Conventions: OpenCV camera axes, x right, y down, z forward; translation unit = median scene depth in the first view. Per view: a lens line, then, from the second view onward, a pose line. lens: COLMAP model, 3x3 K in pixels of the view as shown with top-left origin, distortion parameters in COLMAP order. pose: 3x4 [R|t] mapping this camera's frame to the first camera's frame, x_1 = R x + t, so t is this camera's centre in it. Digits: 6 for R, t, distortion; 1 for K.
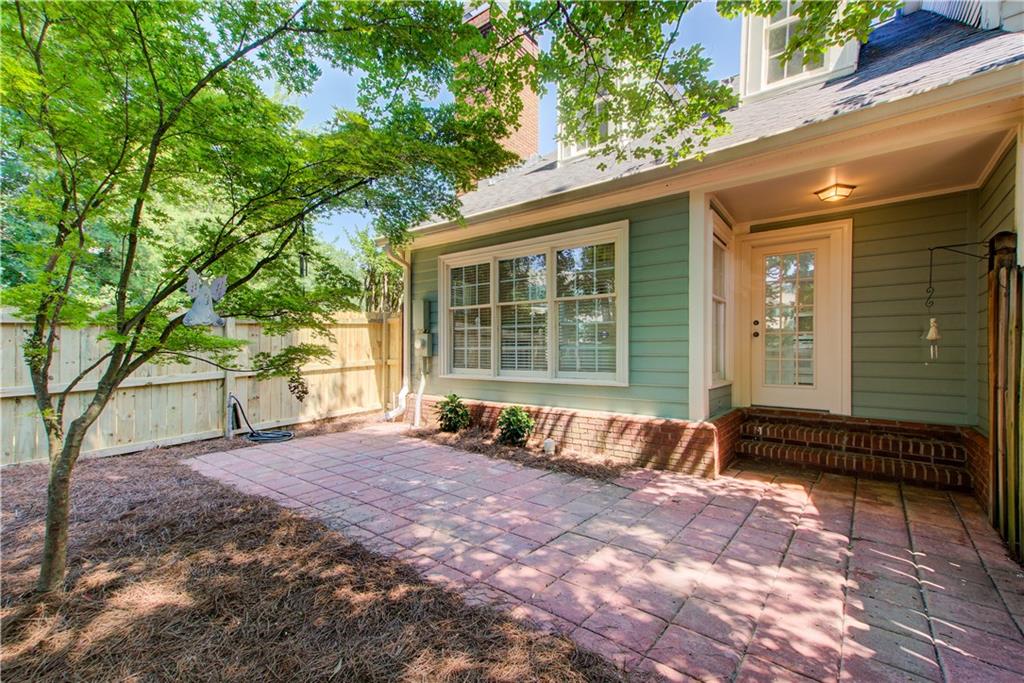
lens RADIAL K [[462.6, 0, 507.3], [0, 462.6, 345.9], [0, 0, 1]] dist [0.004592, -0.002008]
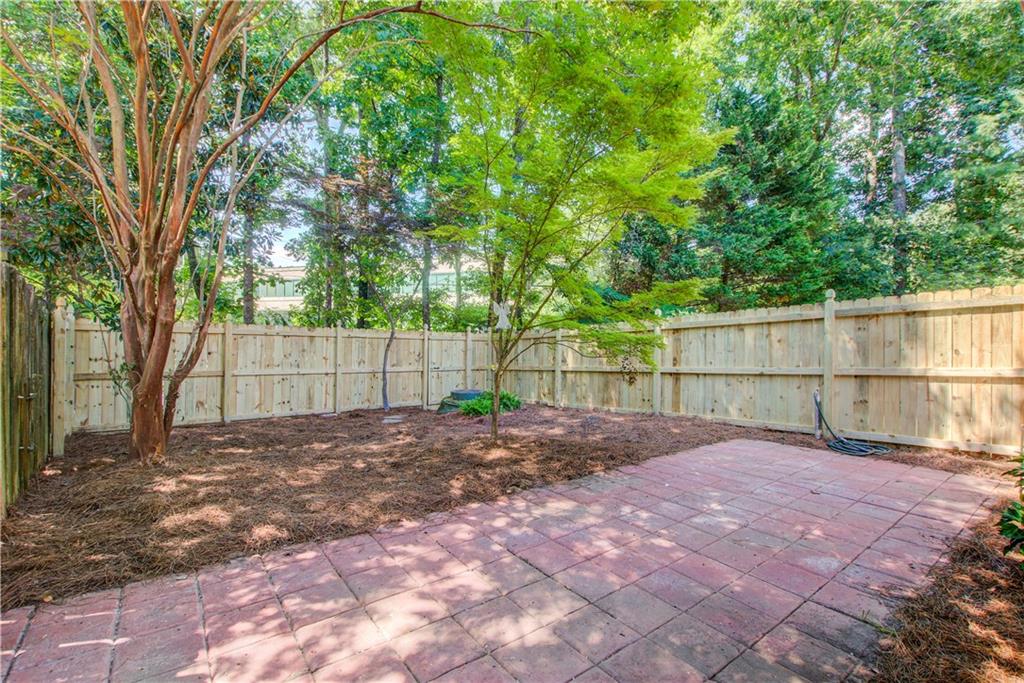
lens RADIAL K [[462.6, 0, 507.6], [0, 462.6, 339.1], [0, 0, 1]] dist [0.004592, -0.002008]
pose [[-0.258303, -0.002942, -0.966060, 1.034757], [-0.000861, 0.999996, -0.002815, -0.003065], [0.966064, 0.000105, -0.258304, 1.275755]]
